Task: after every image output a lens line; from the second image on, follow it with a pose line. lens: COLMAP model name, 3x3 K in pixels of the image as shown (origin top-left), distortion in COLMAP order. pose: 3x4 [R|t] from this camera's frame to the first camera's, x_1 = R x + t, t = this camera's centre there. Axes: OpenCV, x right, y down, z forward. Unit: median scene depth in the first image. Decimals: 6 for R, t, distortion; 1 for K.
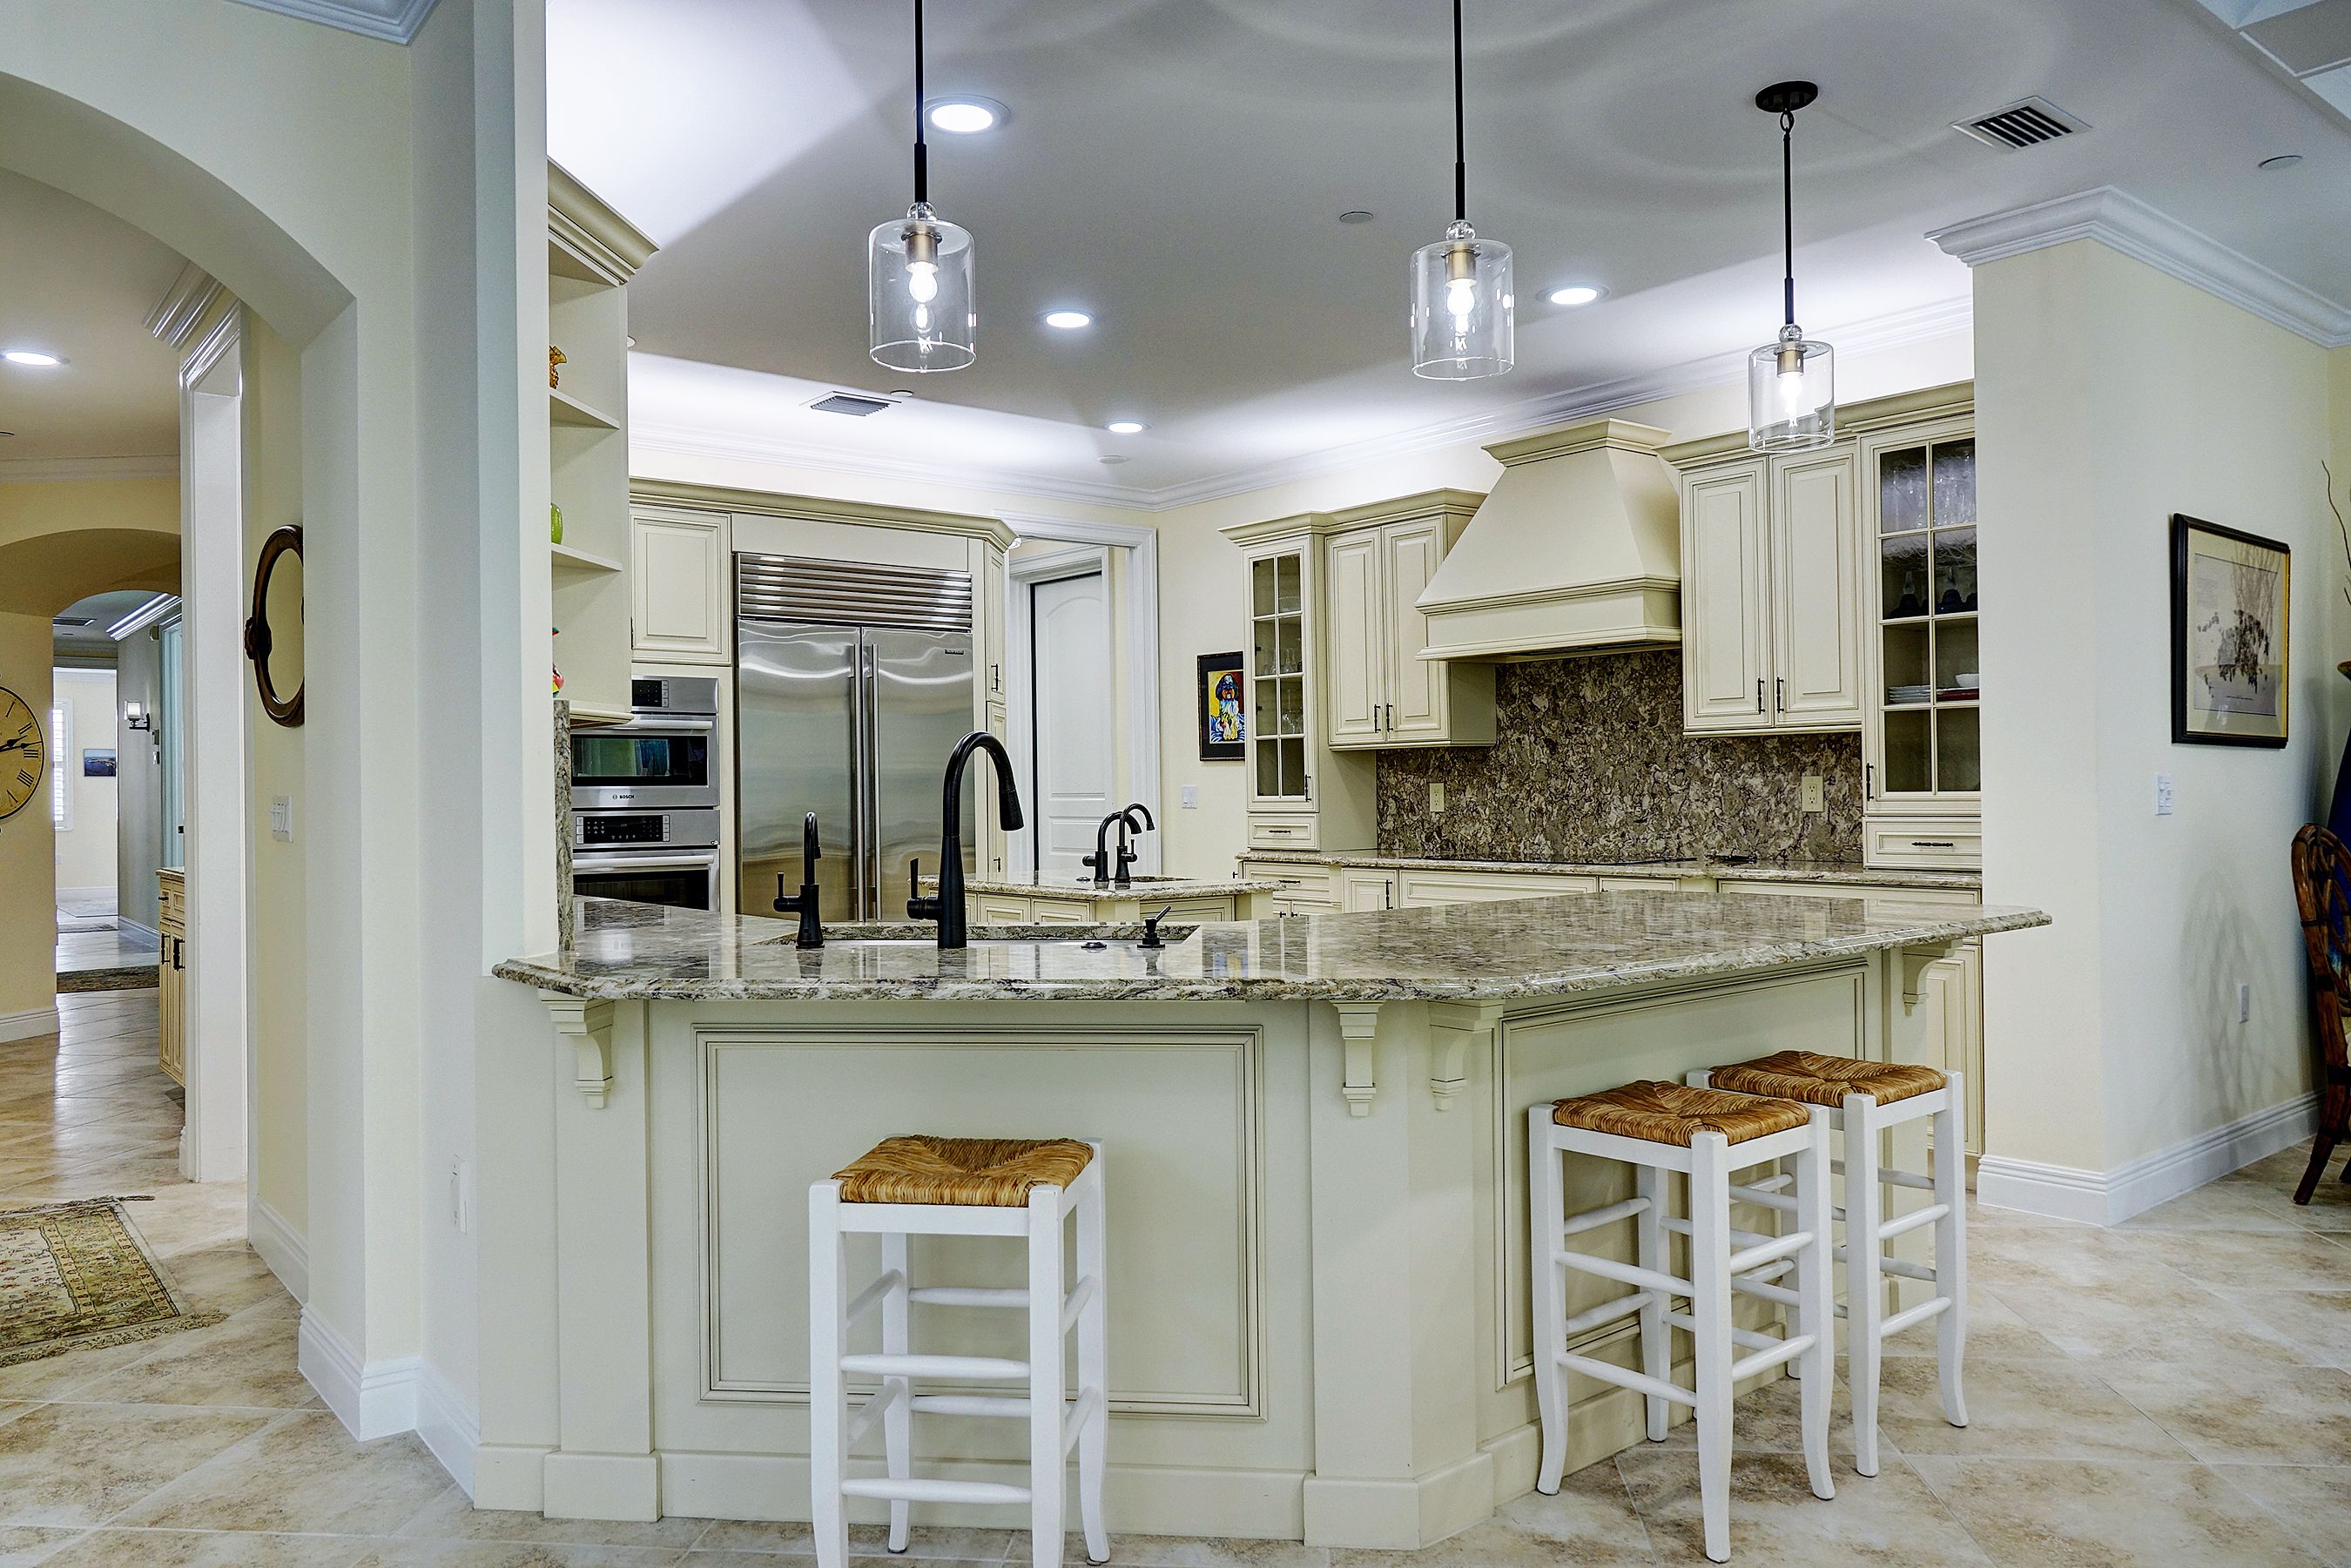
lens RADIAL K [[1639.4, 0, 1165.6], [0, 1639.4, 762.3], [0, 0, 1]] dist [0.009991, 0.000229]
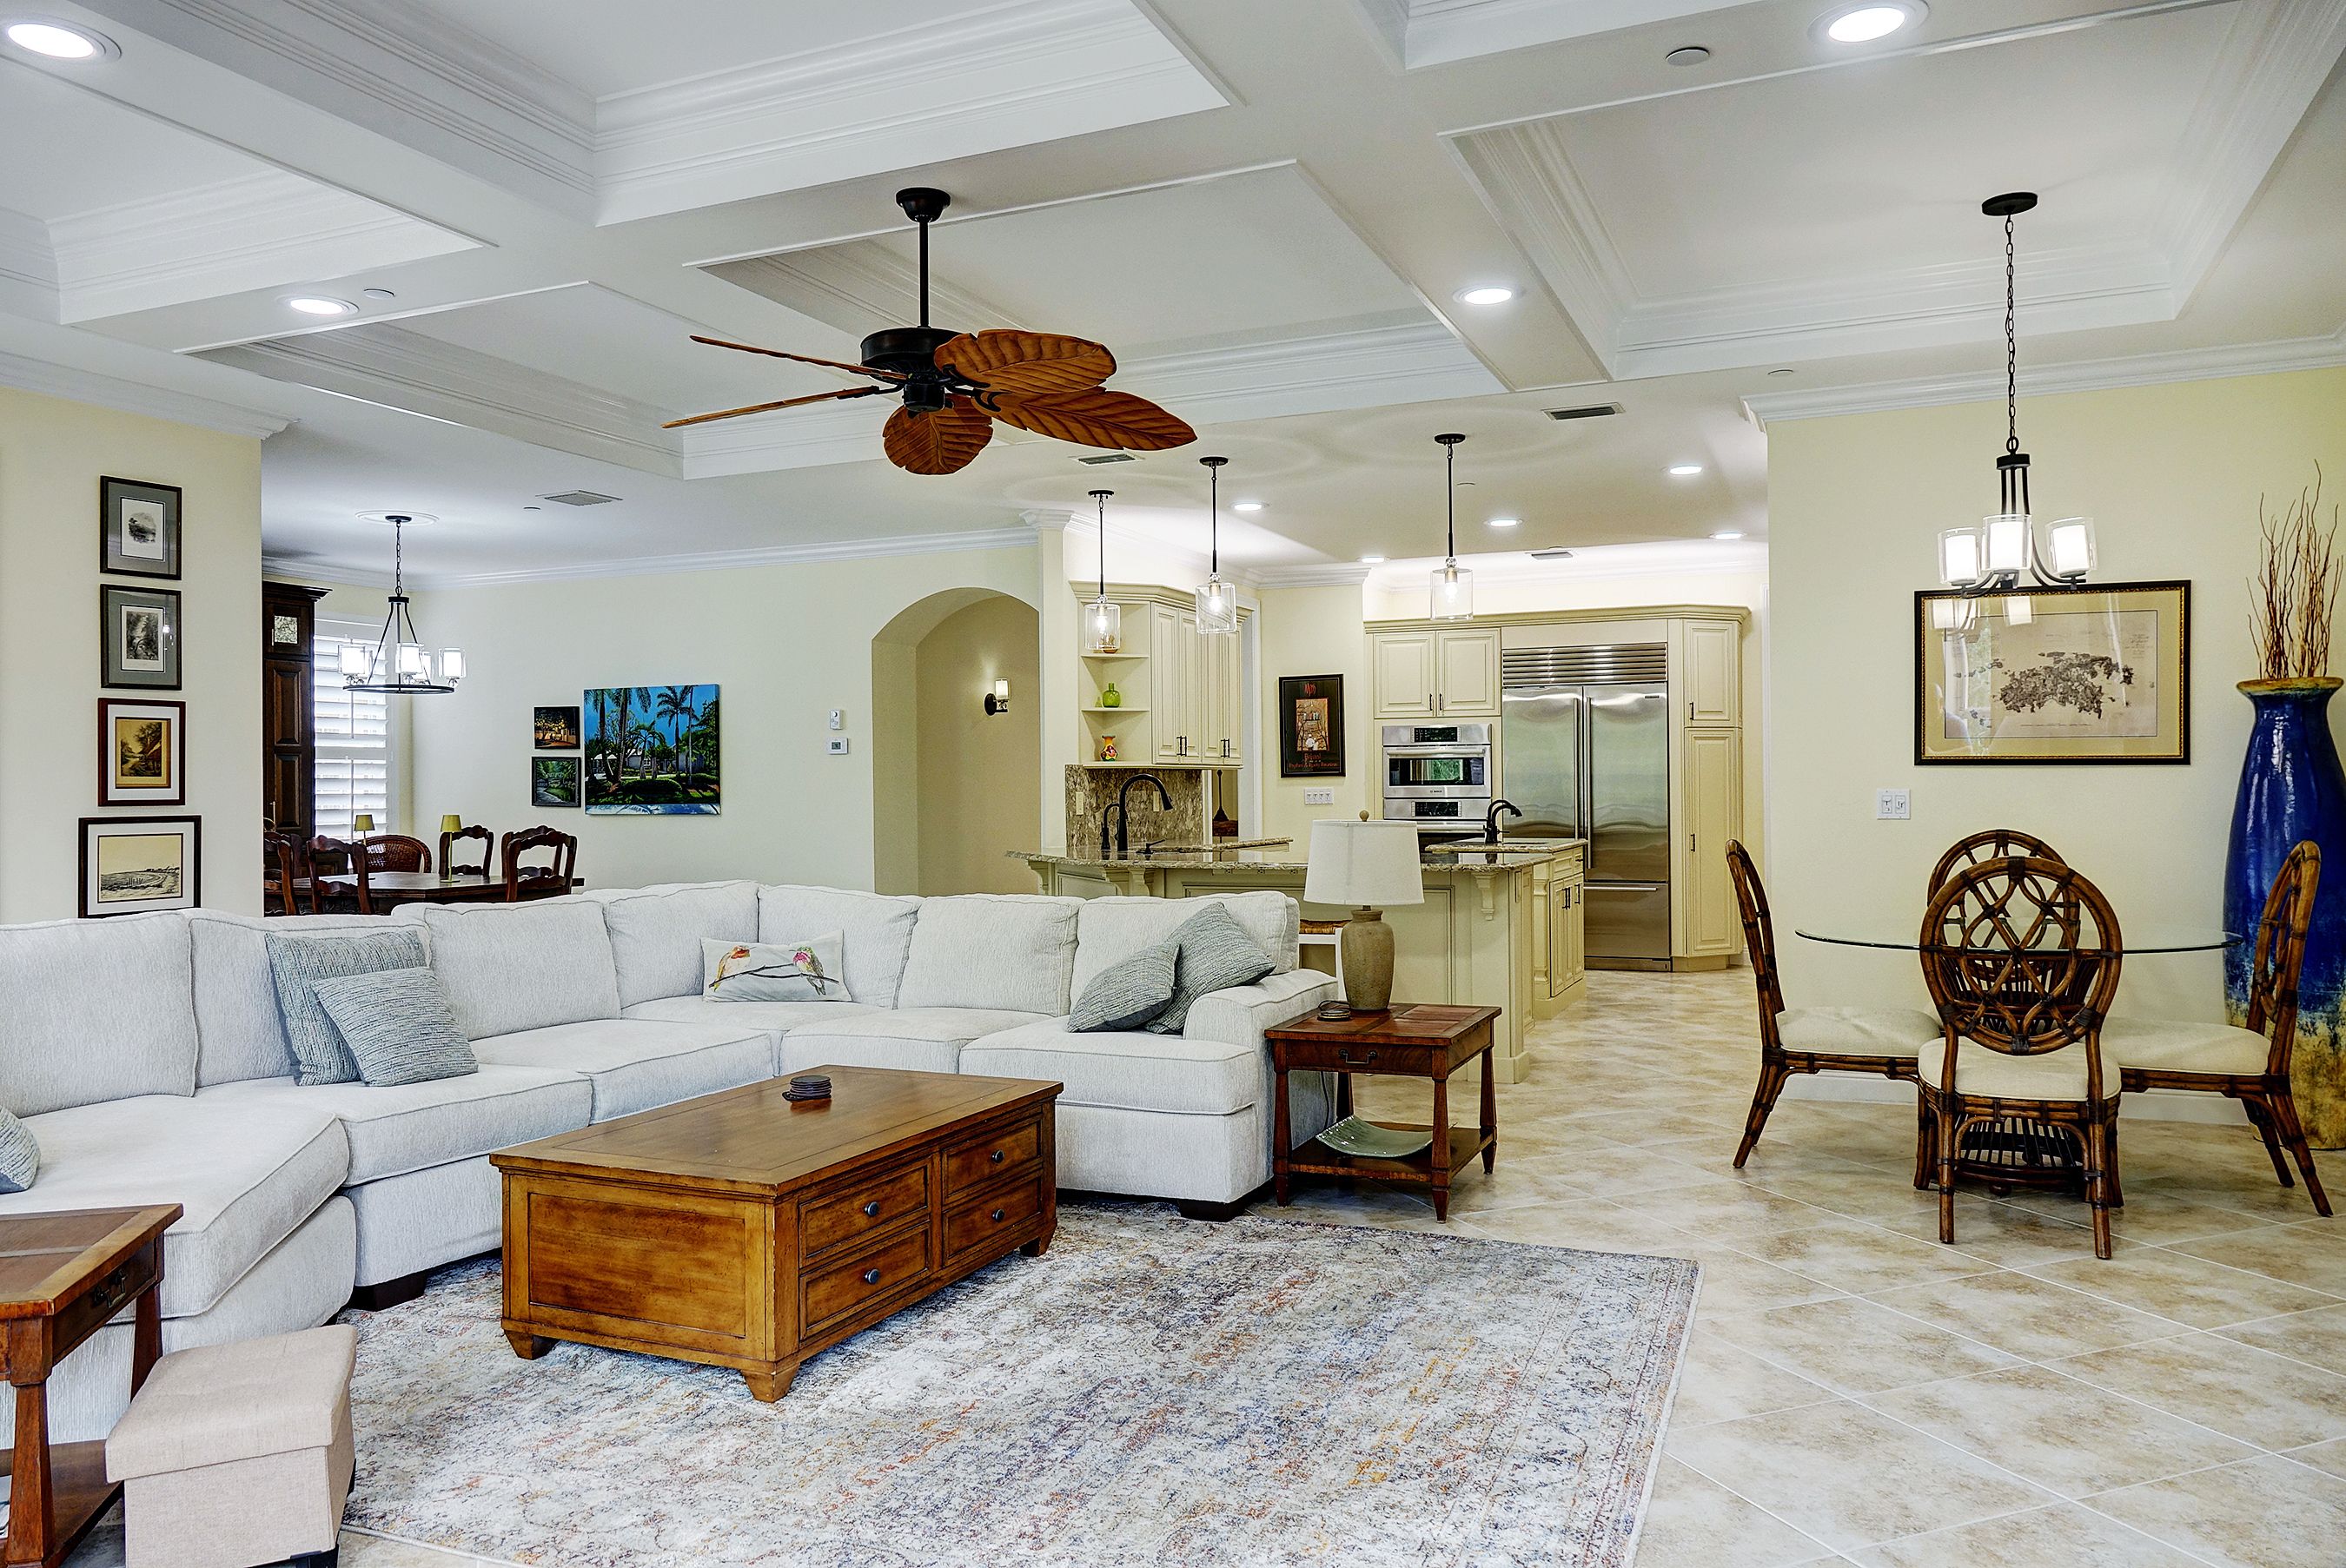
lens RADIAL K [[1644.6, 0, 1174.0], [0, 1644.6, 777.9], [0, 0, 1]] dist [-0.001343, 0.000495]
pose [[0.458992, 0.002032, -0.888438, 1.100841], [0.020516, 0.999706, 0.012885, -0.022619], [0.888203, -0.024141, 0.458816, -0.097030]]
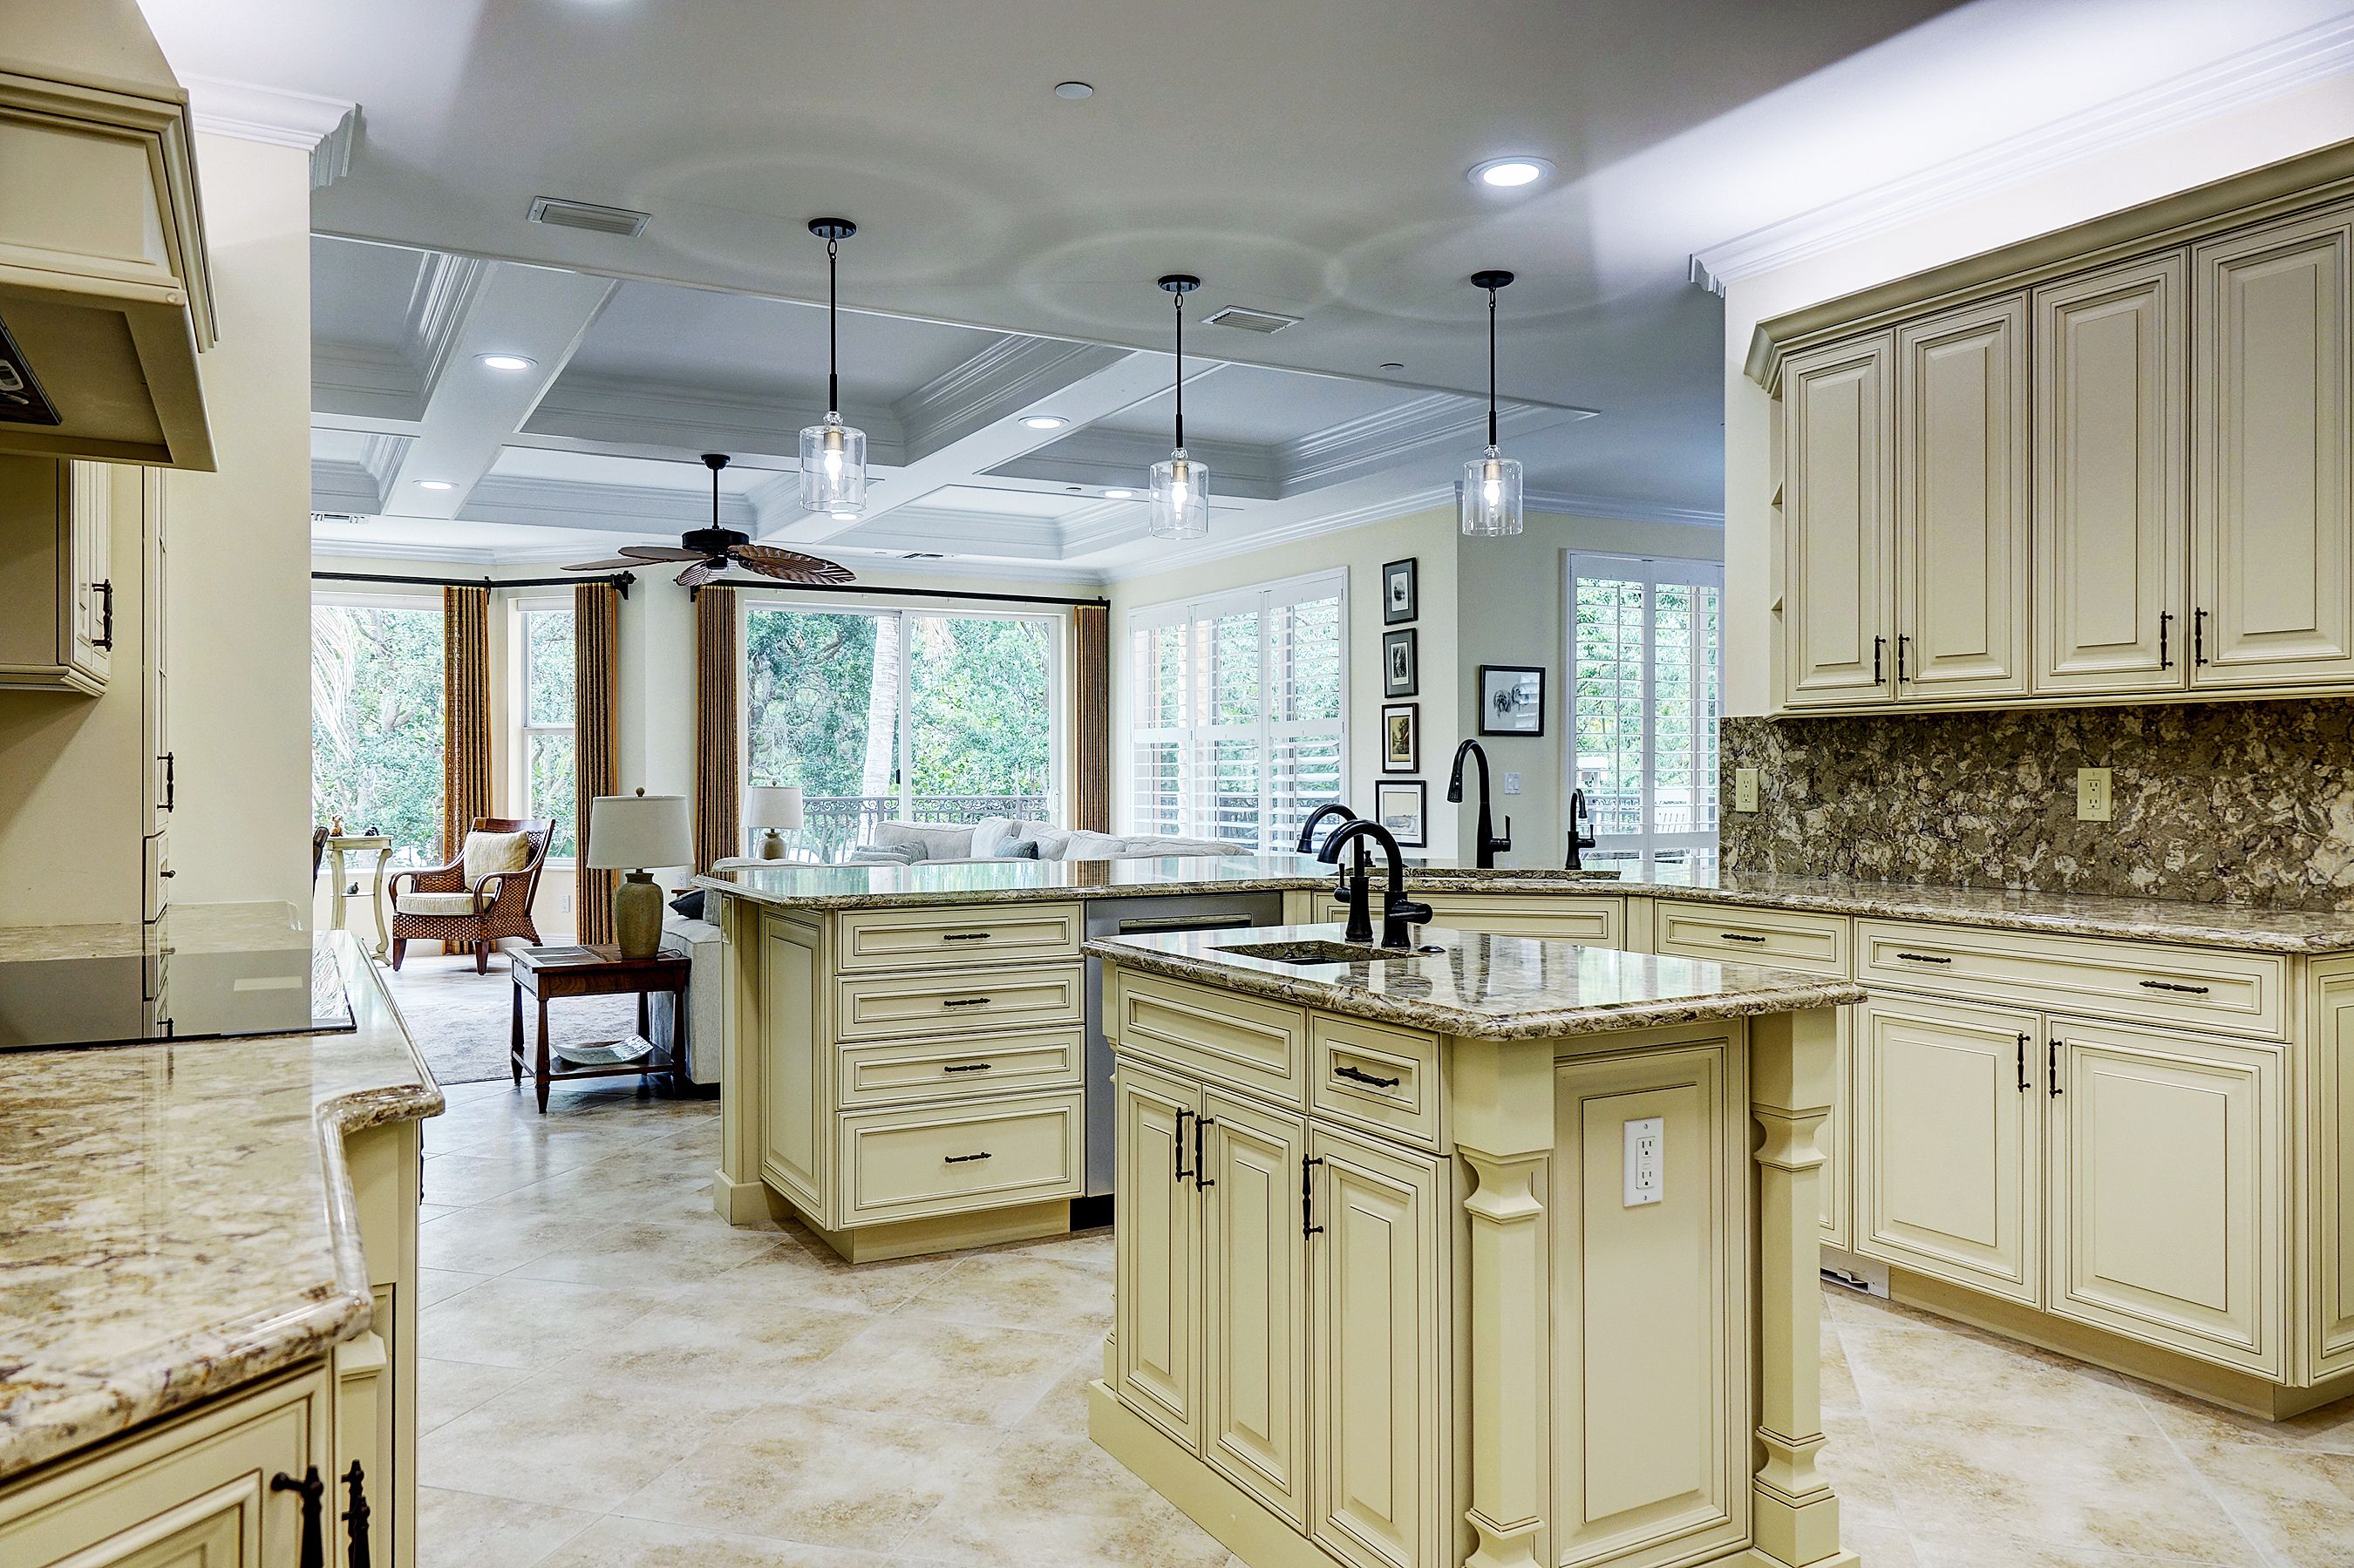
lens RADIAL K [[1641.3, 0, 1167.7], [0, 1641.3, 773.4], [0, 0, 1]] dist [0.009991, 0.000229]
pose [[-0.983486, 0.013288, 0.180494, -0.054517], [0.009662, 0.999734, -0.020952, 0.020845], [-0.180724, -0.018862, -0.983353, 1.240086]]
